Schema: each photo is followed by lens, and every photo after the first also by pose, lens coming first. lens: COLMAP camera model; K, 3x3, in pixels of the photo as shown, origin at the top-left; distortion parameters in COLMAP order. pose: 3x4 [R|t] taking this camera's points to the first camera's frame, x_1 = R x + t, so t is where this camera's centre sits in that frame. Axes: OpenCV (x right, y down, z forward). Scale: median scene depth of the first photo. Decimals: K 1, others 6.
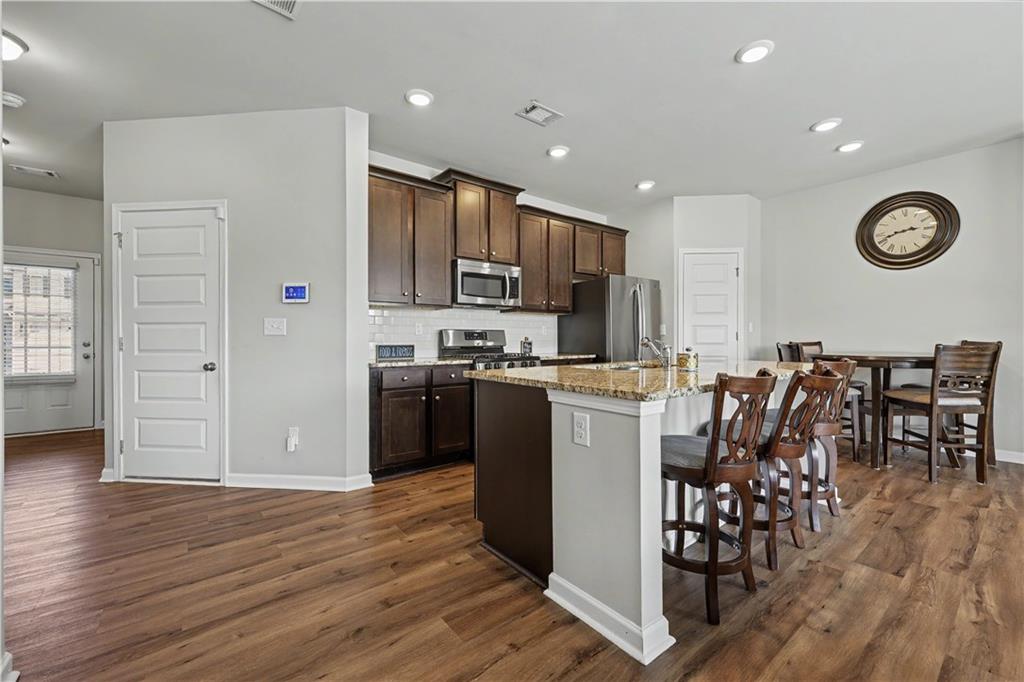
lens RADIAL K [[415.9, 0, 516.8], [0, 415.9, 339.1], [0, 0, 1]] dist [0.000759, 0.000961]
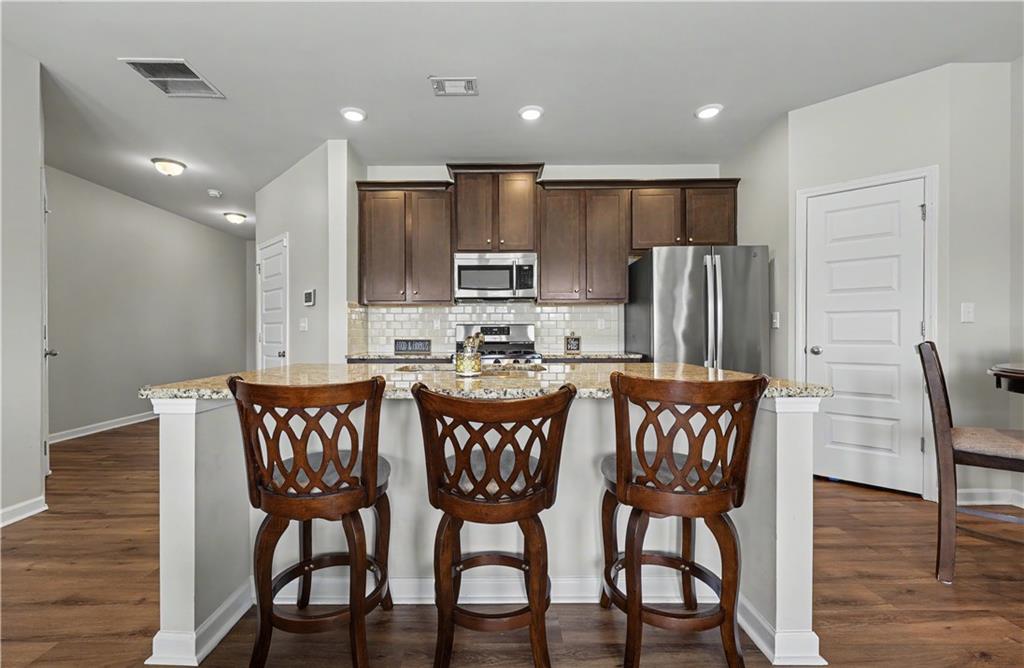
lens RADIAL K [[431.1, 0, 489.6], [0, 431.1, 334.0], [0, 0, 1]] dist [-0.003855, 0.000366]
pose [[0.773213, 0.000773, -0.634146, 0.566003], [-0.000493, 1.000000, 0.000617, -0.001123], [0.634147, -0.000164, 0.773213, 0.256318]]
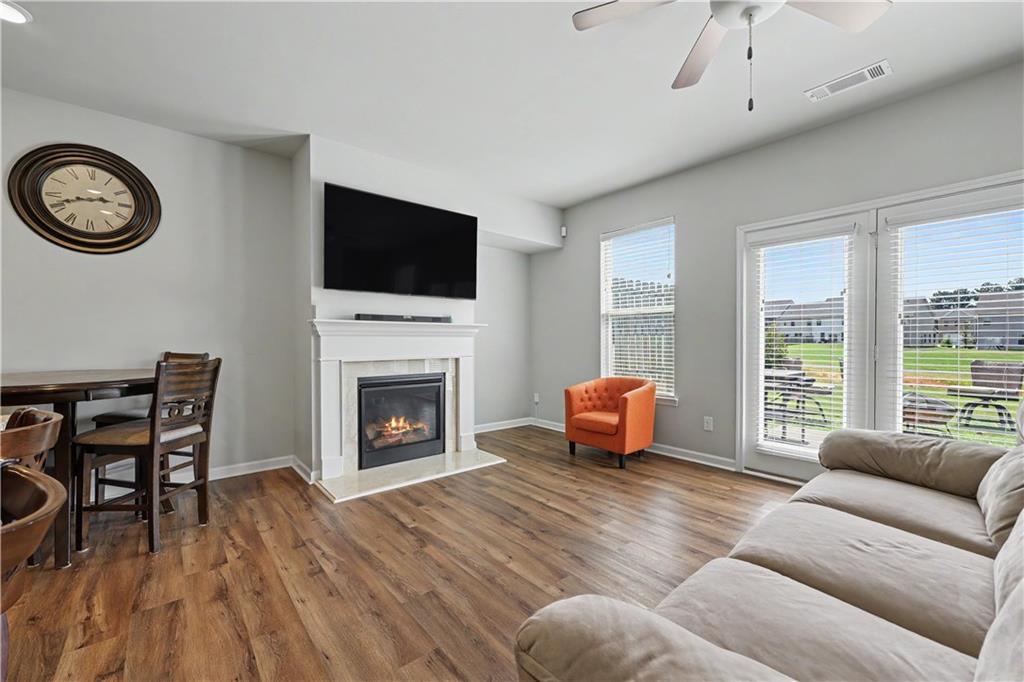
lens RADIAL K [[415.9, 0, 506.7], [0, 415.9, 347.7], [0, 0, 1]] dist [0.000759, 0.000961]
pose [[-0.013772, -0.013079, 0.999820, 0.217234], [0.004350, 0.999904, 0.013140, -0.013921], [-0.999896, 0.004531, -0.013714, 0.318037]]
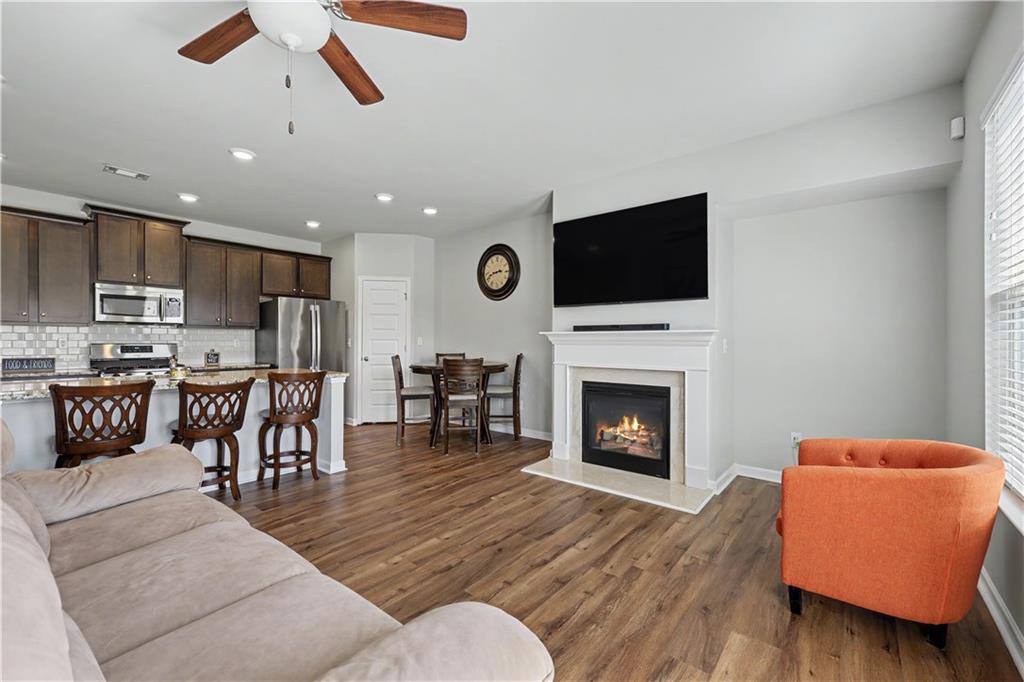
lens RADIAL K [[415.9, 0, 507.9], [0, 415.9, 341.7], [0, 0, 1]] dist [0.000759, 0.000961]
pose [[0.979326, 0.005106, 0.202225, 0.731977], [-0.004823, 0.999987, -0.001893, -0.033315], [-0.202232, 0.000878, 0.979337, -0.352211]]
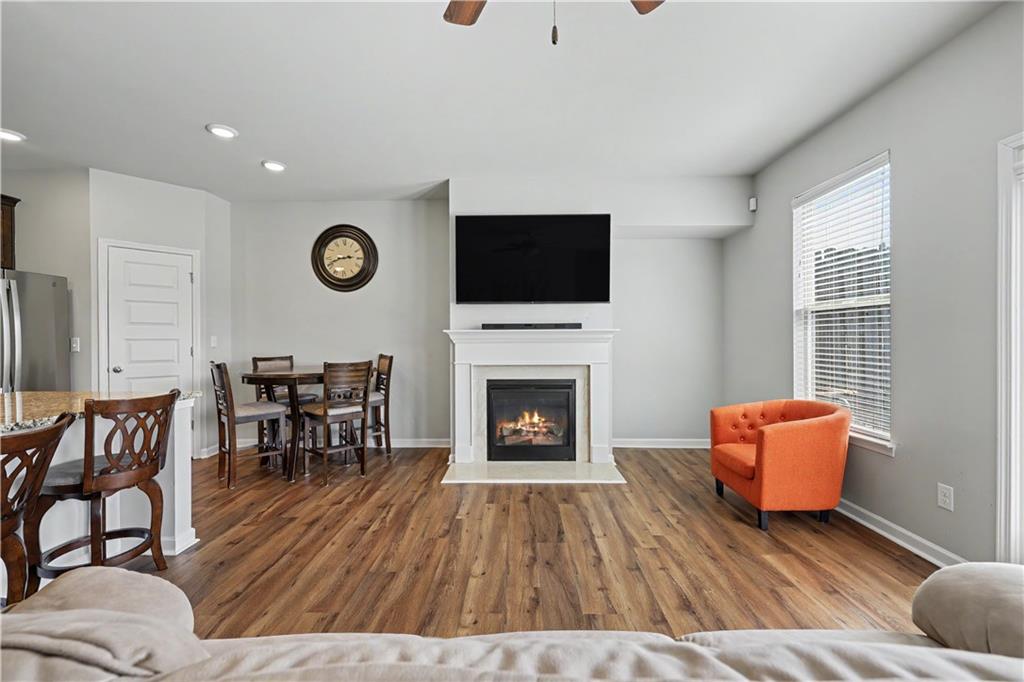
lens RADIAL K [[415.9, 0, 506.7], [0, 415.9, 342.1], [0, 0, 1]] dist [0.000759, 0.000961]
pose [[0.648124, -0.005959, 0.761512, 0.373111], [0.005118, 0.999981, 0.003469, -0.033811], [-0.761518, 0.001650, 0.648142, -0.075054]]
